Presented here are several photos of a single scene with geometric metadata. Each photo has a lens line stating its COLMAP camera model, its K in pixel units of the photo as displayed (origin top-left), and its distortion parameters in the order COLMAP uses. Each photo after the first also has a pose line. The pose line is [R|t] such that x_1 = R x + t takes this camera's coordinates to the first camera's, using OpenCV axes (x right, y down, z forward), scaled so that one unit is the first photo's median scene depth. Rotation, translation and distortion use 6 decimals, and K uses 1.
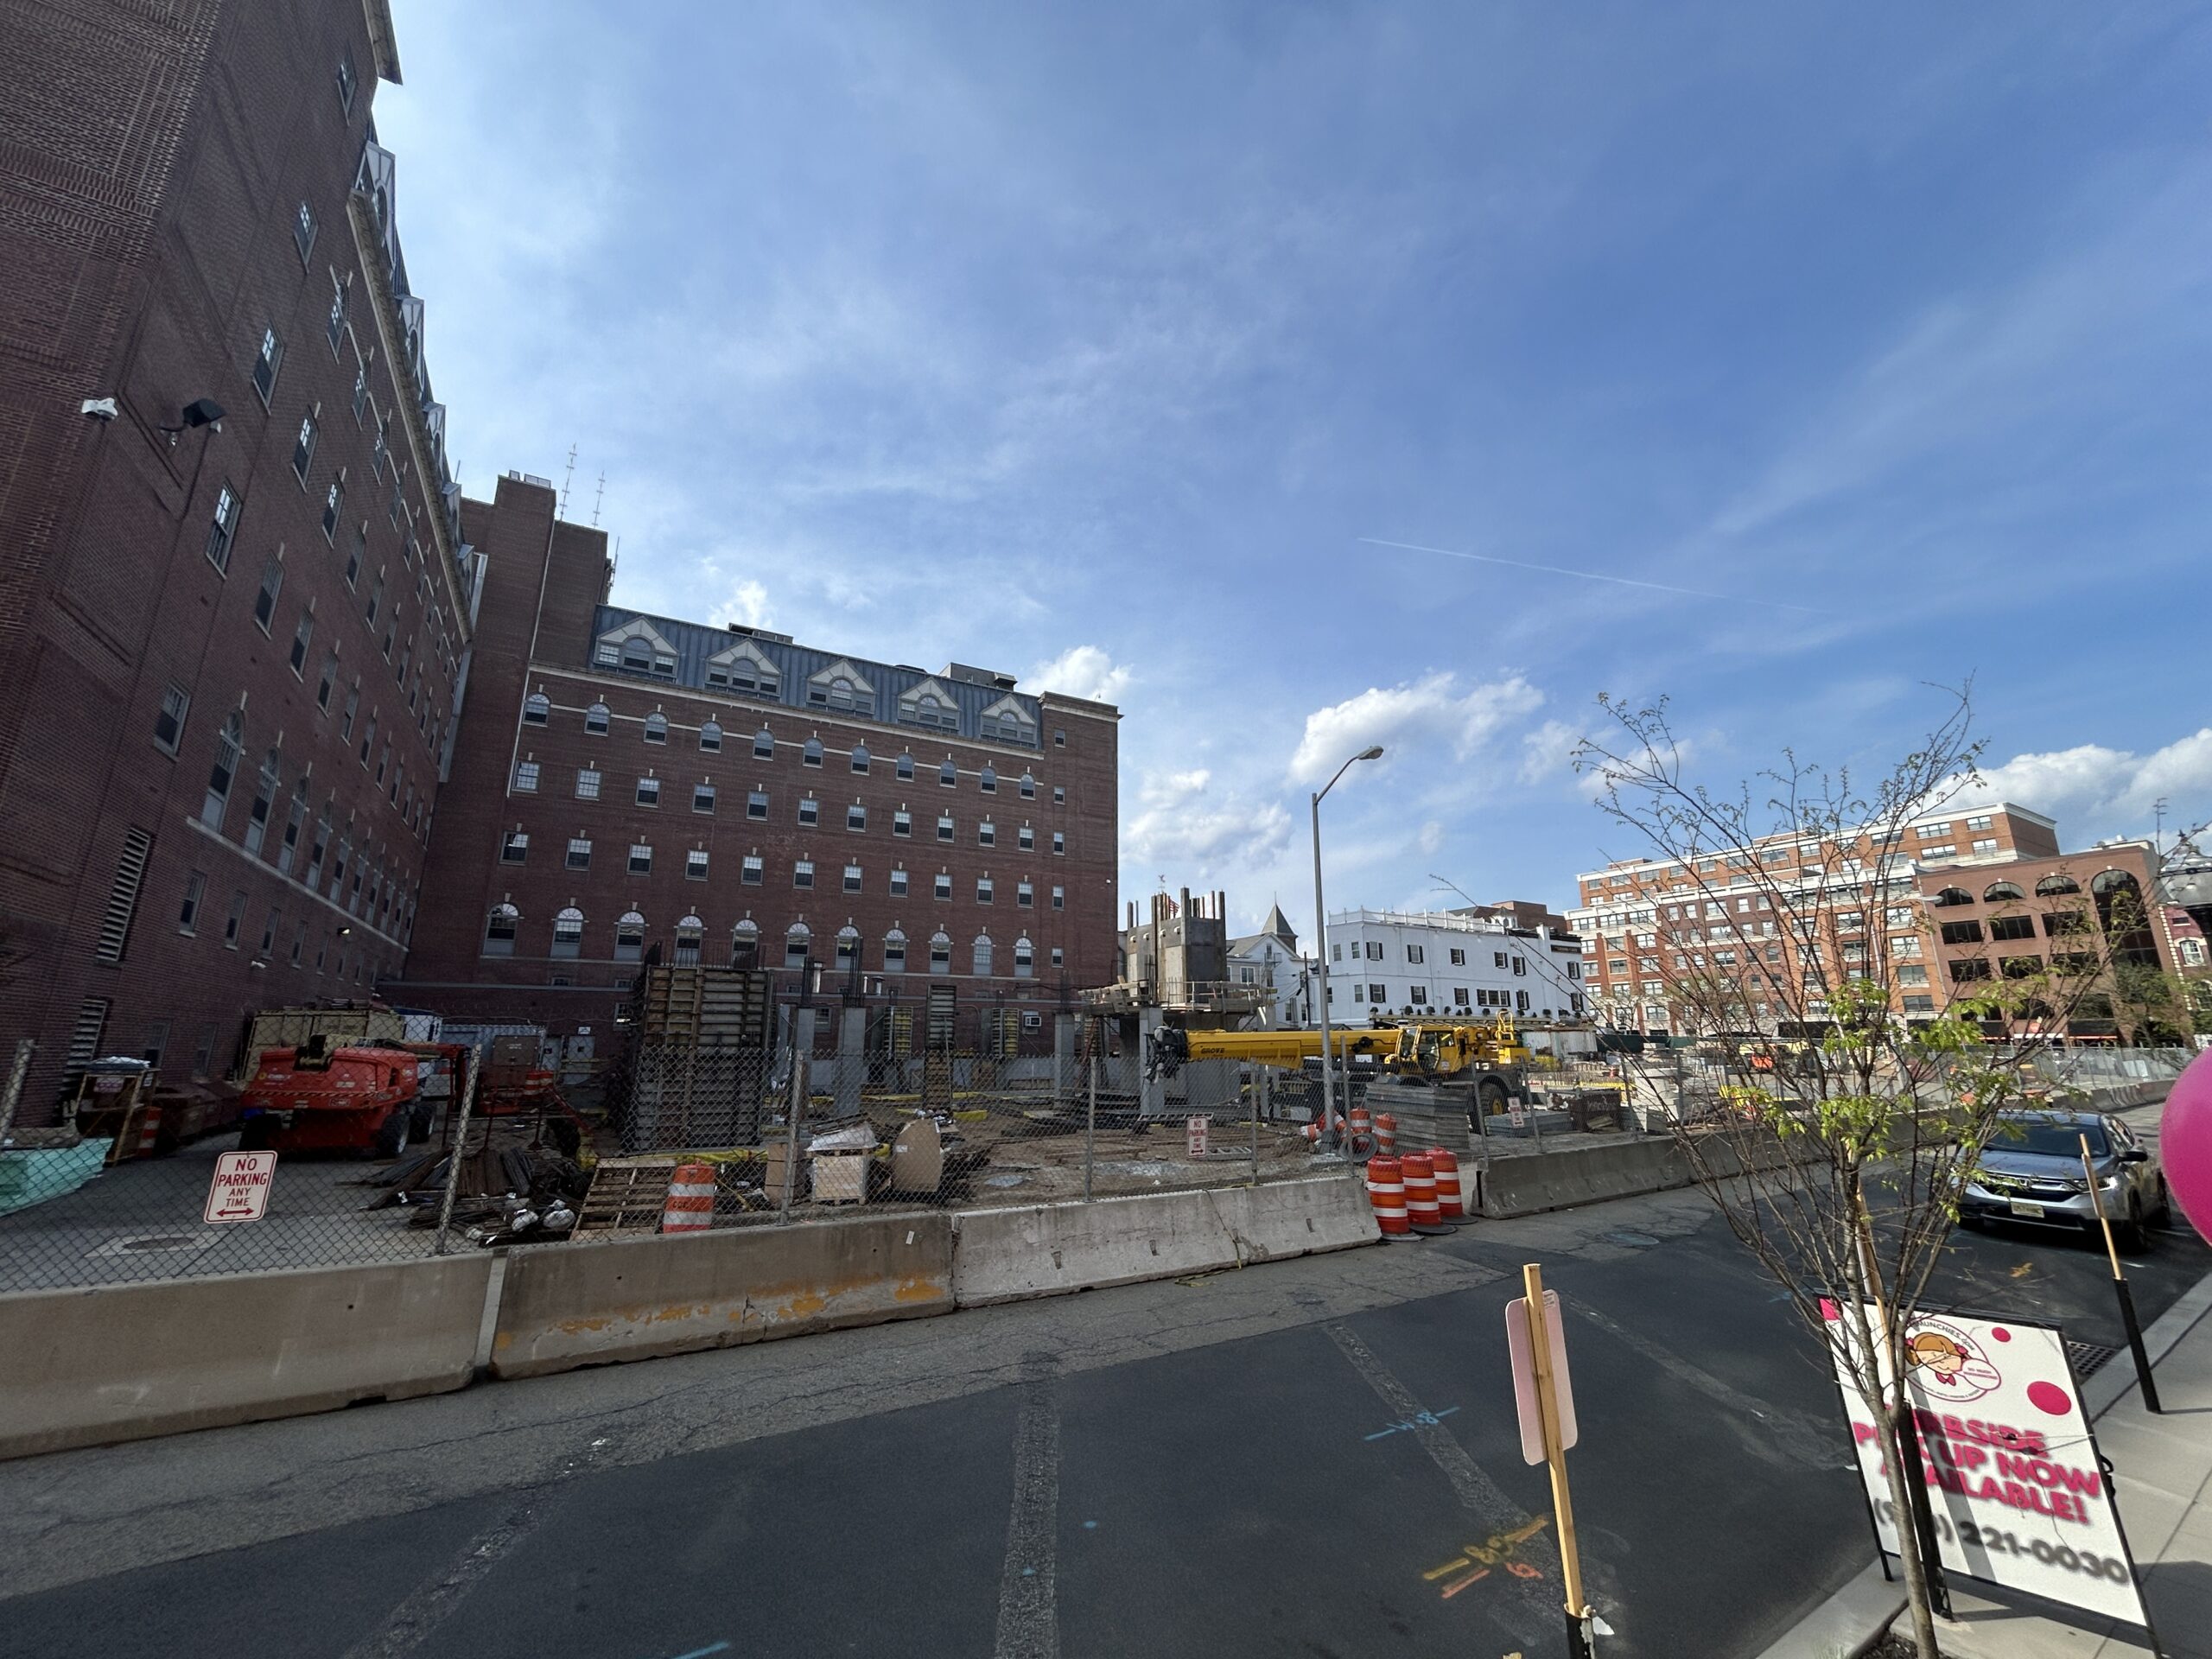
lens RADIAL K [[883.7, 0, 1106.1], [0, 883.7, 824.1], [0, 0, 1]] dist [0.003012, -0.000585]
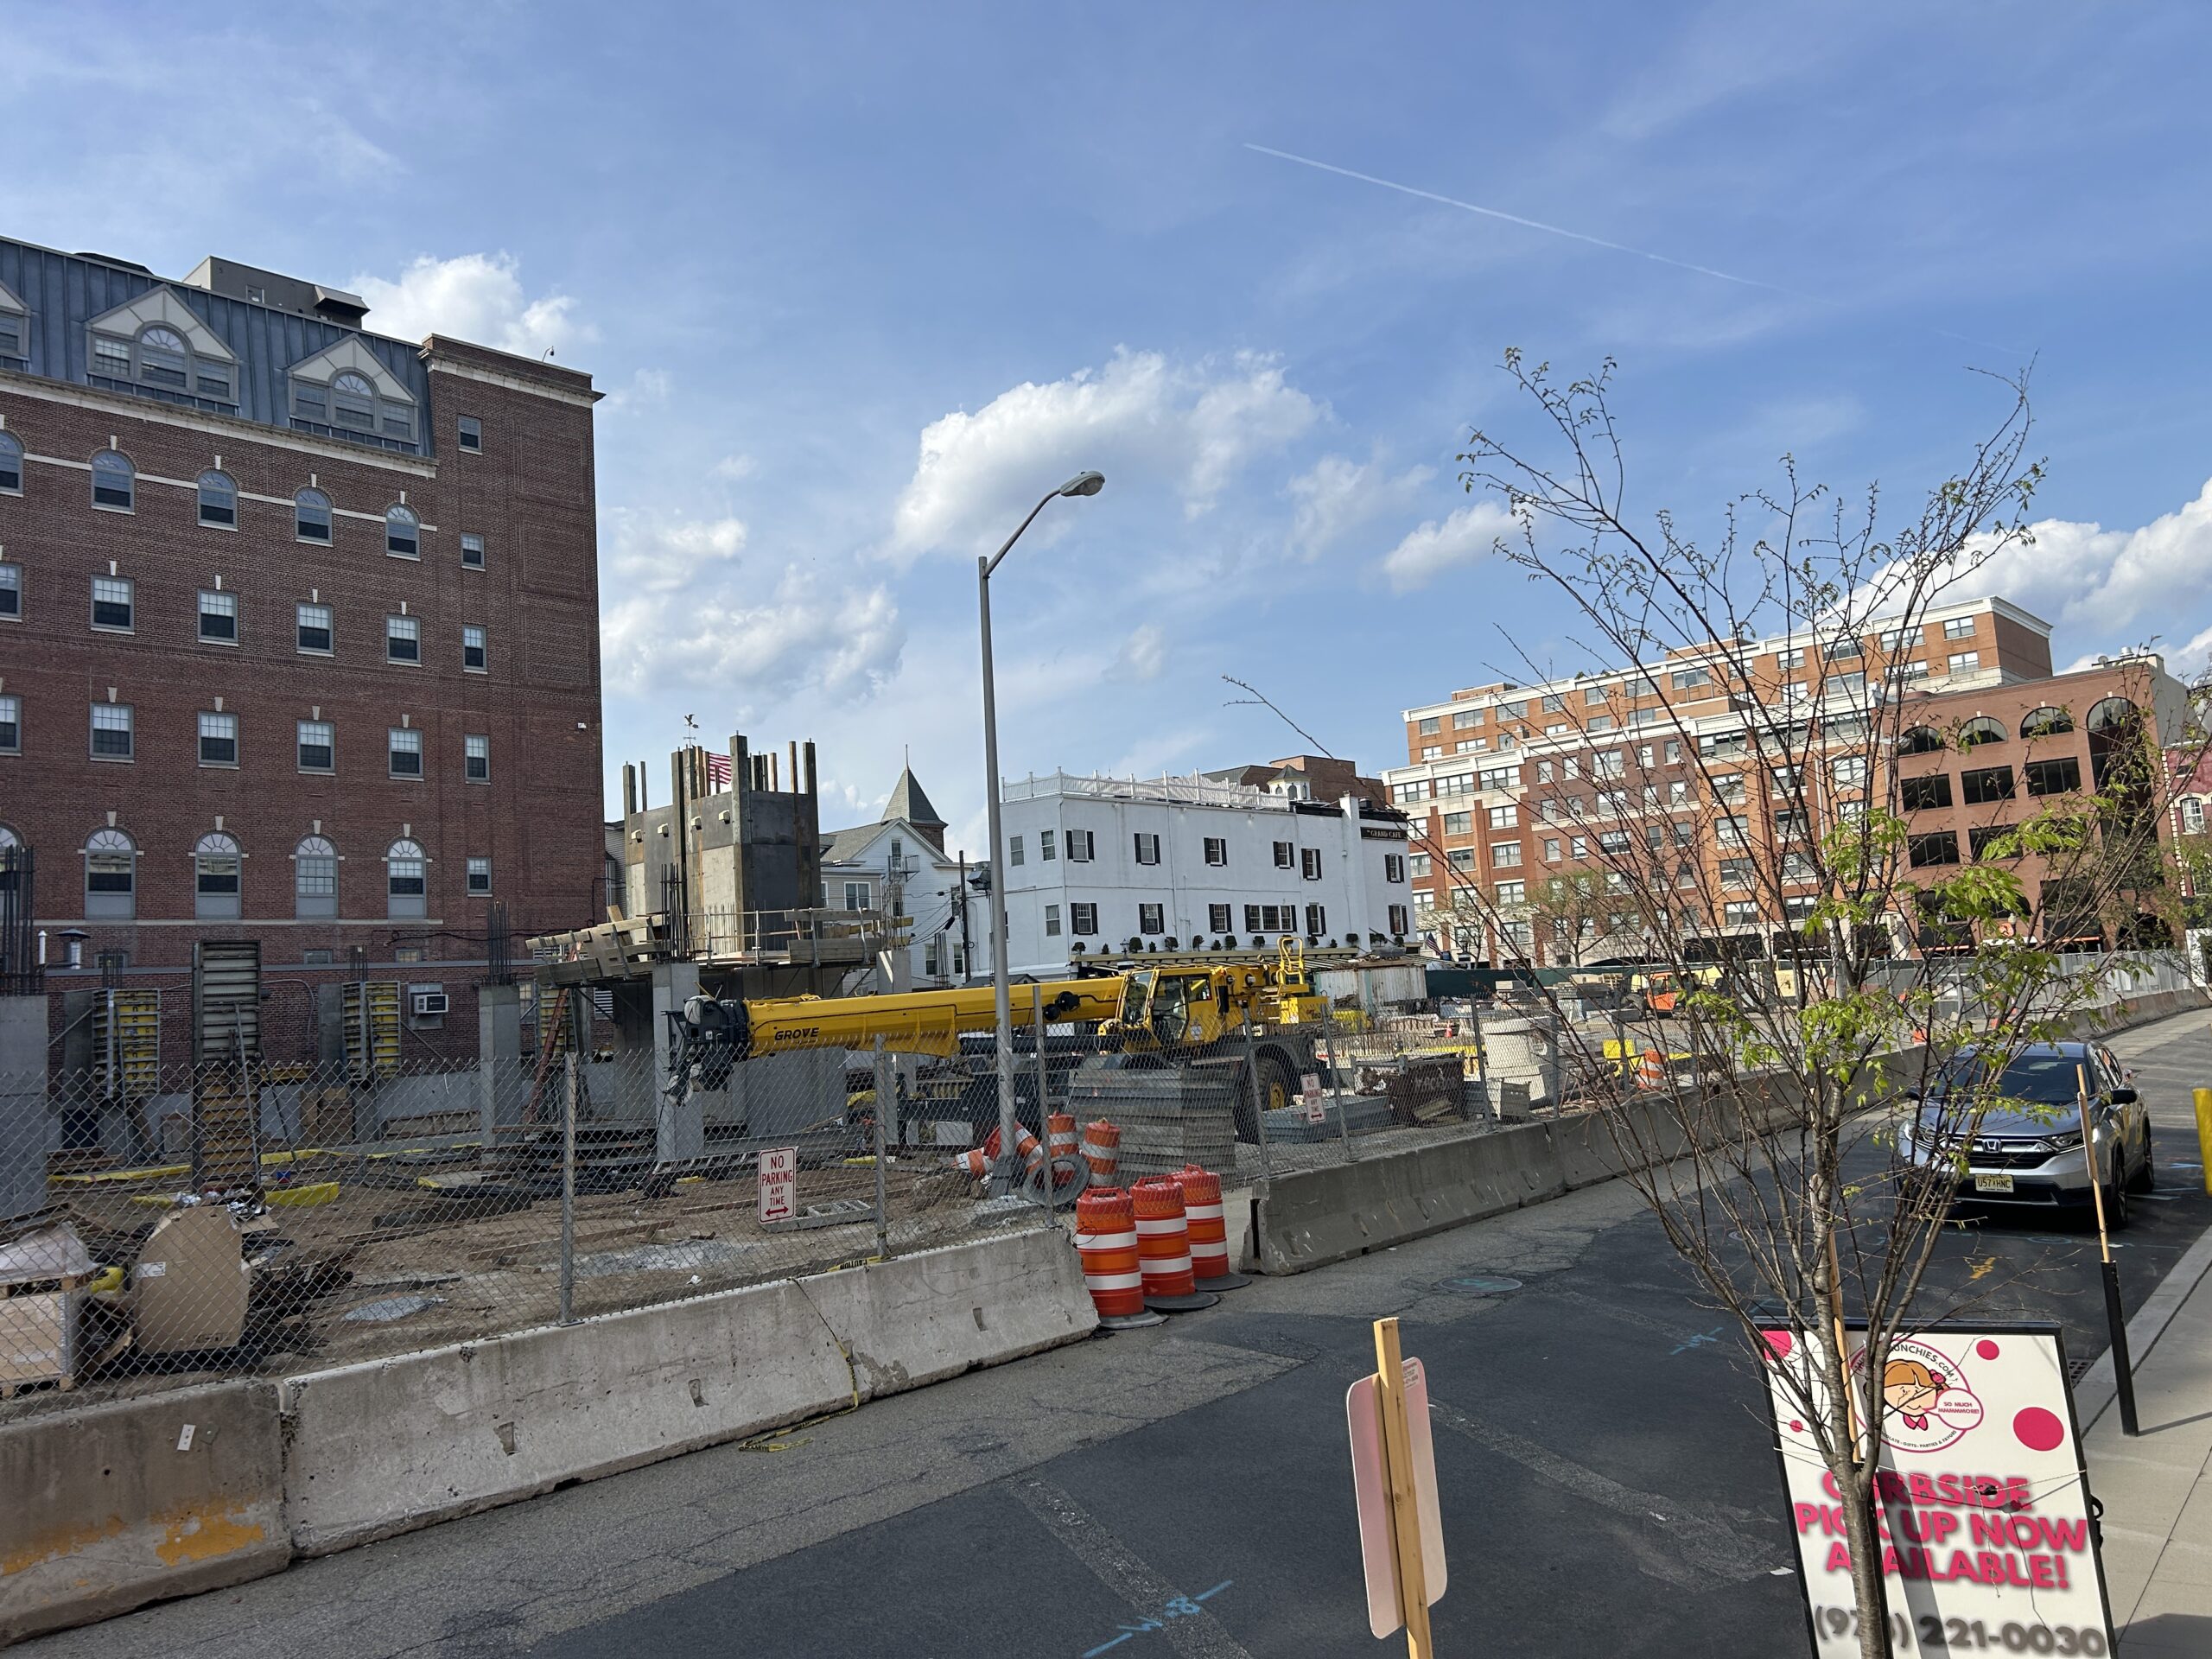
lens RADIAL K [[1645.4, 0, 1086.0], [0, 1645.4, 809.0], [0, 0, 1]] dist [0.062308, -0.065690]
pose [[0.955483, -0.022650, 0.294174, -0.002962], [-0.011014, 0.993616, 0.112277, 0.004033], [-0.294839, -0.110519, 0.949134, 0.004967]]
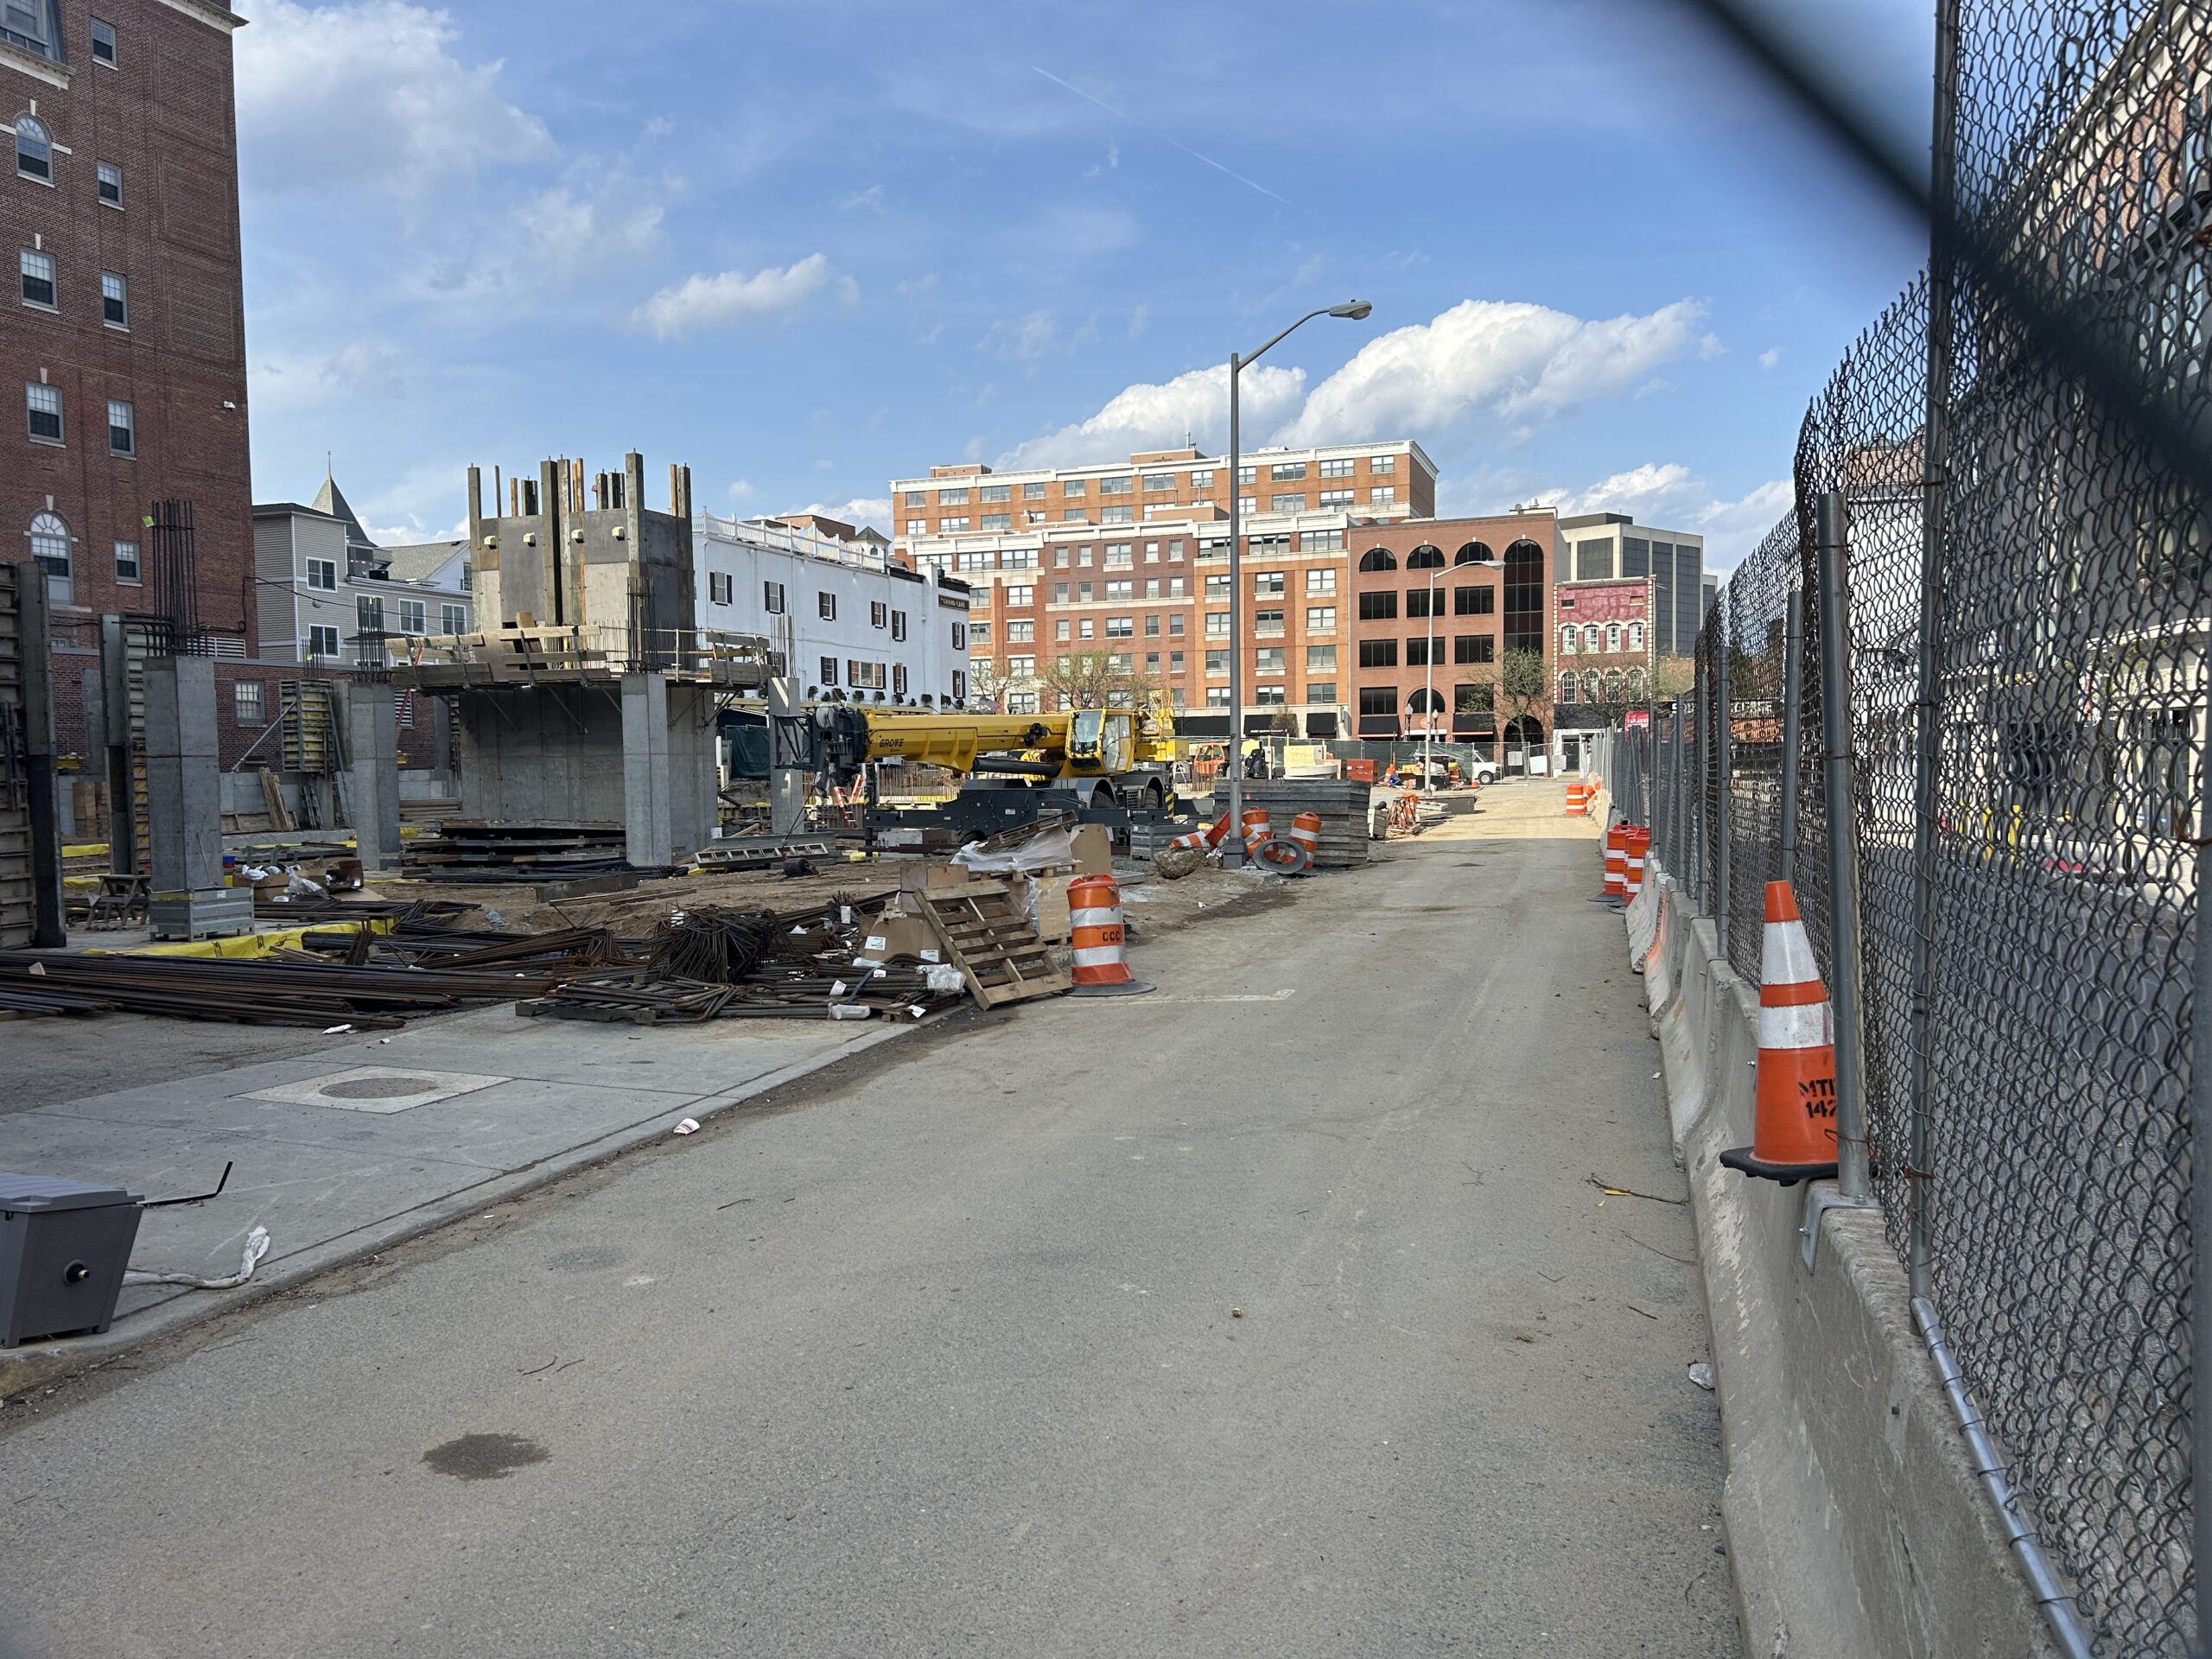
lens RADIAL K [[1645.4, 0, 1072.4], [0, 1645.4, 839.6], [0, 0, 1]] dist [0.062308, -0.065690]
pose [[0.777043, -0.041162, 0.628100, -0.418993], [-0.141595, 0.960854, 0.238141, 0.025940], [-0.613315, -0.273981, 0.740796, 0.046479]]
